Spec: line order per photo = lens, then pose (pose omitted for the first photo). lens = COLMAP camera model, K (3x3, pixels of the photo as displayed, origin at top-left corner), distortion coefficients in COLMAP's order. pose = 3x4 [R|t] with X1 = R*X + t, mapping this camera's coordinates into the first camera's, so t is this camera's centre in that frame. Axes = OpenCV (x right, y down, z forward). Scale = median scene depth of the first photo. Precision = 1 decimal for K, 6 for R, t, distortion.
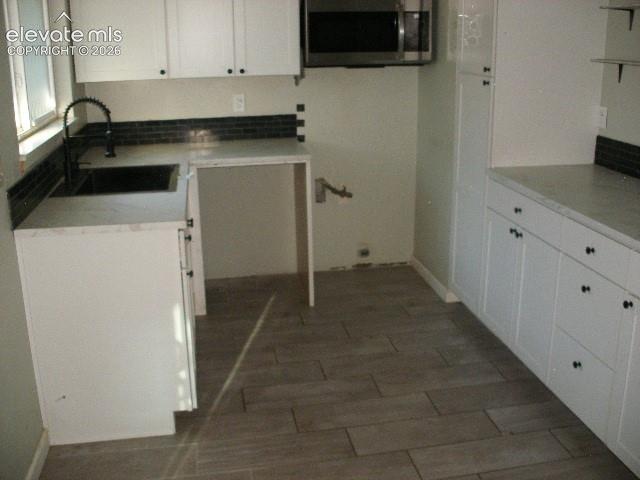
lens RADIAL K [[683.8, 0, 320.0], [0, 683.8, 240.0], [0, 0, 1]] dist [-0.202134, 0.197500]
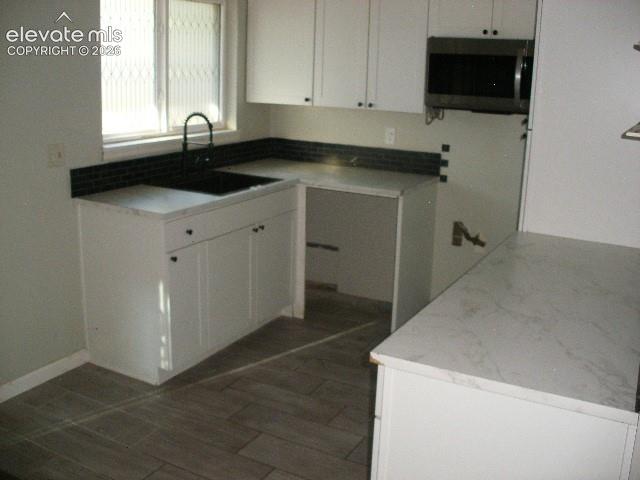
lens RADIAL K [[683.8, 0, 320.0], [0, 683.8, 240.0], [0, 0, 1]] dist [-0.202134, 0.197500]
pose [[0.771361, 0.193249, -0.606347, 0.516969], [-0.224478, 0.974161, 0.024906, -0.050672], [0.595493, 0.116900, 0.794810, 0.120844]]
